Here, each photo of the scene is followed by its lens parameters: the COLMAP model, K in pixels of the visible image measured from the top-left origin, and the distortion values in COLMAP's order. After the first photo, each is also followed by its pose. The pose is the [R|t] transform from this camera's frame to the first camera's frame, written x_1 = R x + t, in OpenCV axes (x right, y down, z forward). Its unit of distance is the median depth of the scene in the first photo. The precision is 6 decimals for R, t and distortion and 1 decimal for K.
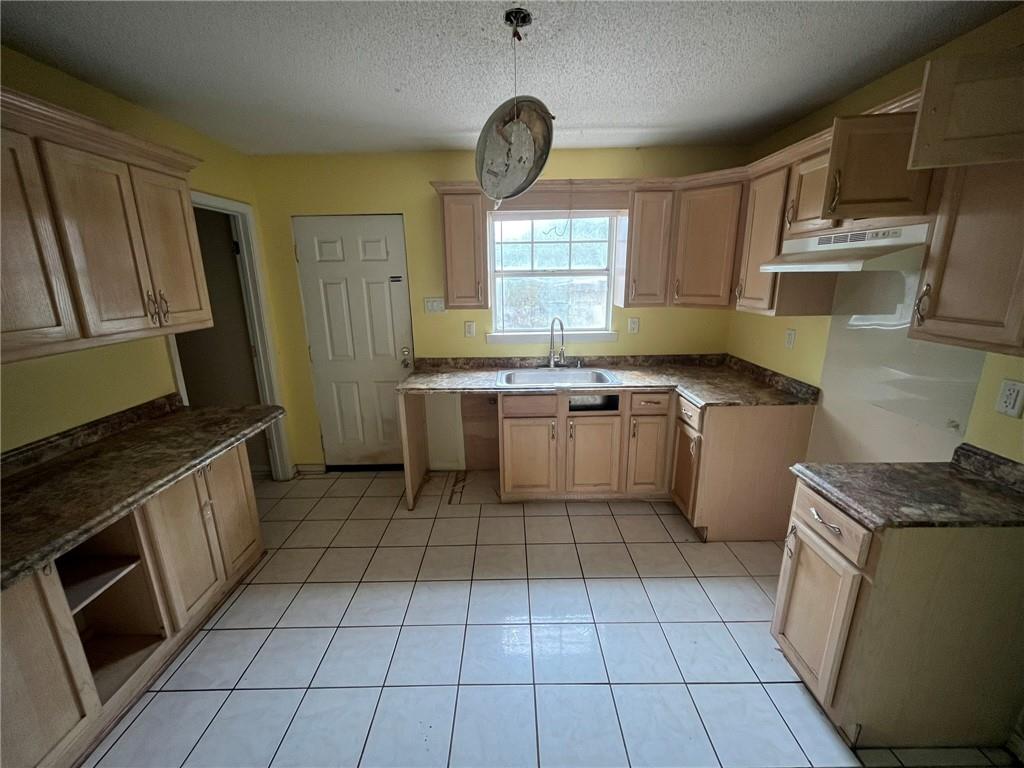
lens RADIAL K [[418.1, 0, 510.6], [0, 418.1, 381.4], [0, 0, 1]] dist [-0.000685, 0.000958]
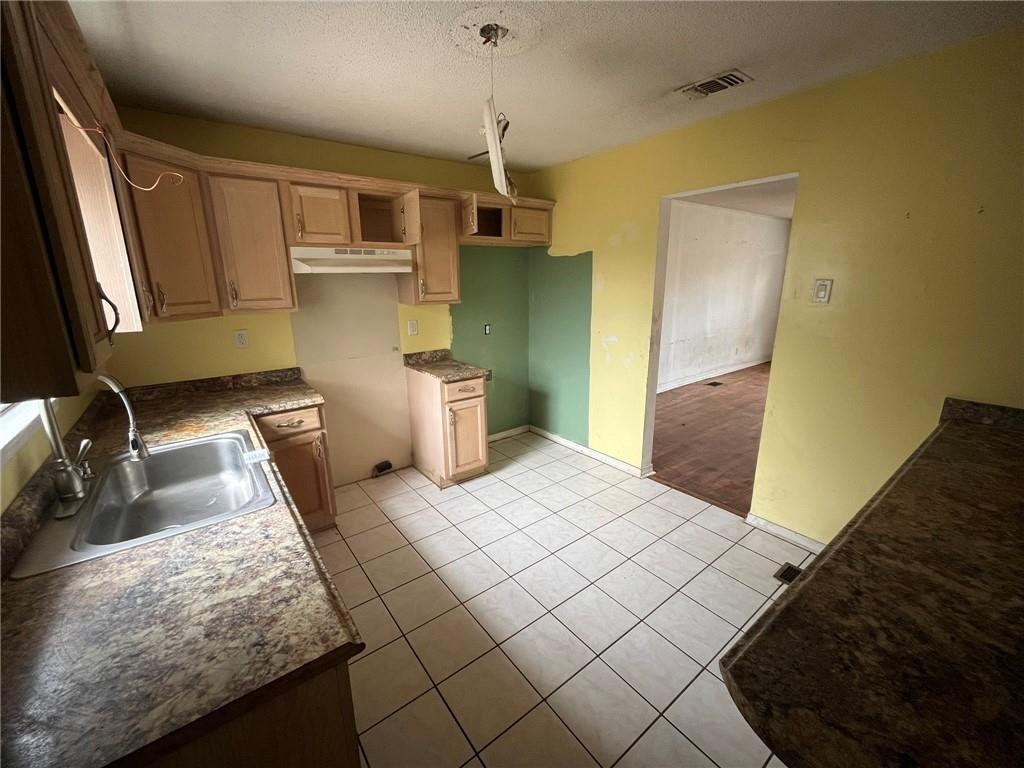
lens RADIAL K [[418.1, 0, 509.9], [0, 418.1, 379.5], [0, 0, 1]] dist [-0.000685, 0.000958]
pose [[-0.601386, -0.170949, 0.780456, -0.788930], [0.218285, 0.904520, 0.366325, -0.339621], [-0.768561, 0.390665, -0.506650, 1.454173]]
